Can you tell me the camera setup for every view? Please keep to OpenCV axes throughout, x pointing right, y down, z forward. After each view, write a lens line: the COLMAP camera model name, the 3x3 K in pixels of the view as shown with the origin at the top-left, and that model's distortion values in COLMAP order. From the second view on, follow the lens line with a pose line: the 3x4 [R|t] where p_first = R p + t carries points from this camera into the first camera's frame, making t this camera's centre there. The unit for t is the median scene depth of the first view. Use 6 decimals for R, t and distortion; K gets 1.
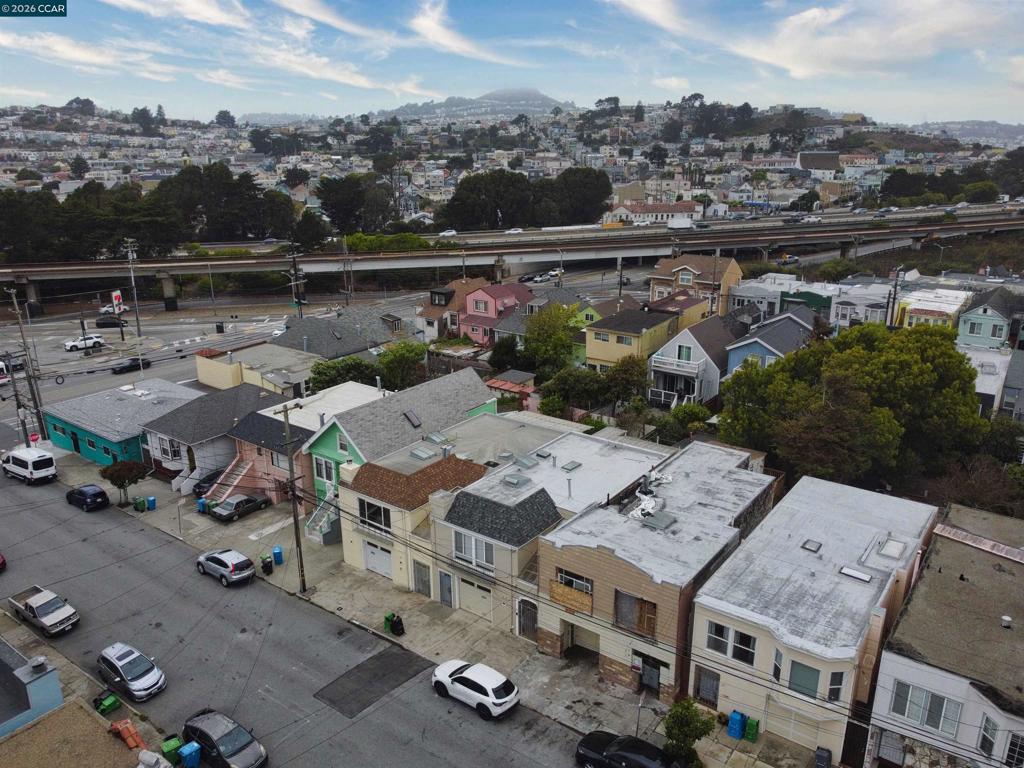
lens RADIAL K [[776.7, 0, 510.9], [0, 776.7, 383.7], [0, 0, 1]] dist [0.000632, -0.005869]
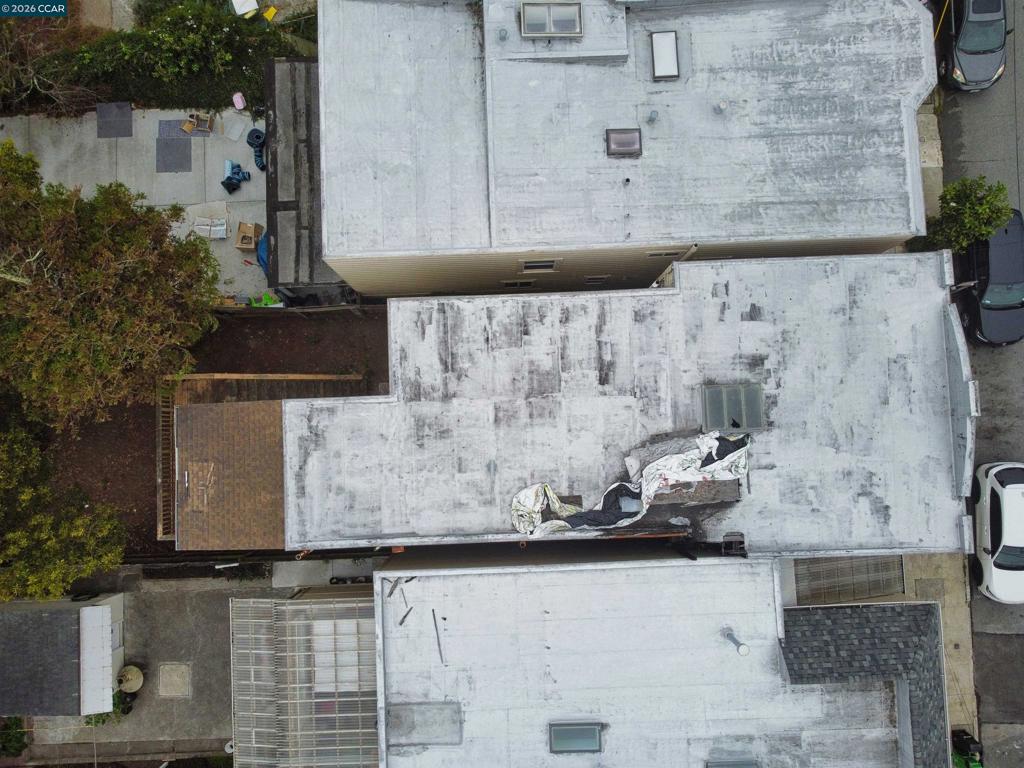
lens RADIAL K [[776.7, 0, 510.9], [0, 776.7, 383.7], [0, 0, 1]] dist [0.000632, -0.005869]
pose [[-0.628856, -0.775267, 0.059167, 0.129343], [0.241601, -0.122510, 0.962611, -0.159824], [-0.739032, 0.619639, 0.264347, 0.476854]]
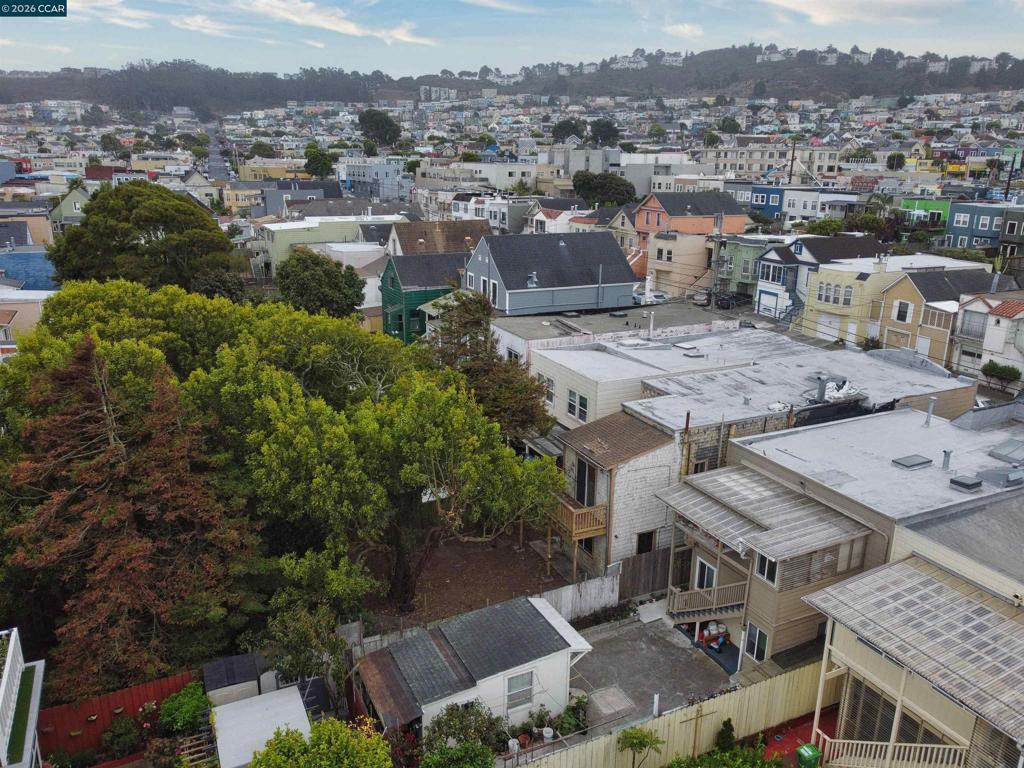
lens RADIAL K [[776.7, 0, 510.9], [0, 776.7, 383.7], [0, 0, 1]] dist [0.000632, -0.005869]
pose [[-0.885428, -0.134043, 0.445027, 0.055410], [0.136005, 0.840871, 0.523868, -0.176127], [-0.444432, 0.524374, -0.726301, 0.911418]]
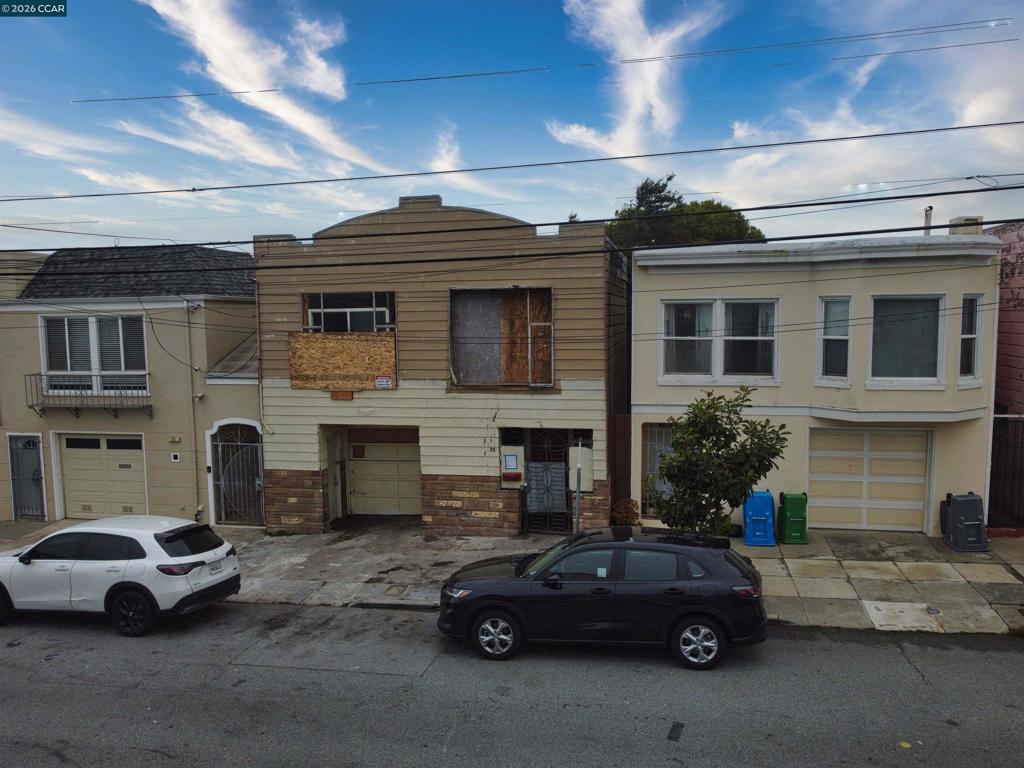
lens RADIAL K [[776.7, 0, 510.9], [0, 776.7, 383.7], [0, 0, 1]] dist [0.000632, -0.005869]
pose [[0.907217, -0.043341, 0.418425, -0.009564], [0.134182, 0.972534, -0.190192, 0.178322], [-0.398689, 0.228691, 0.888115, 0.266836]]
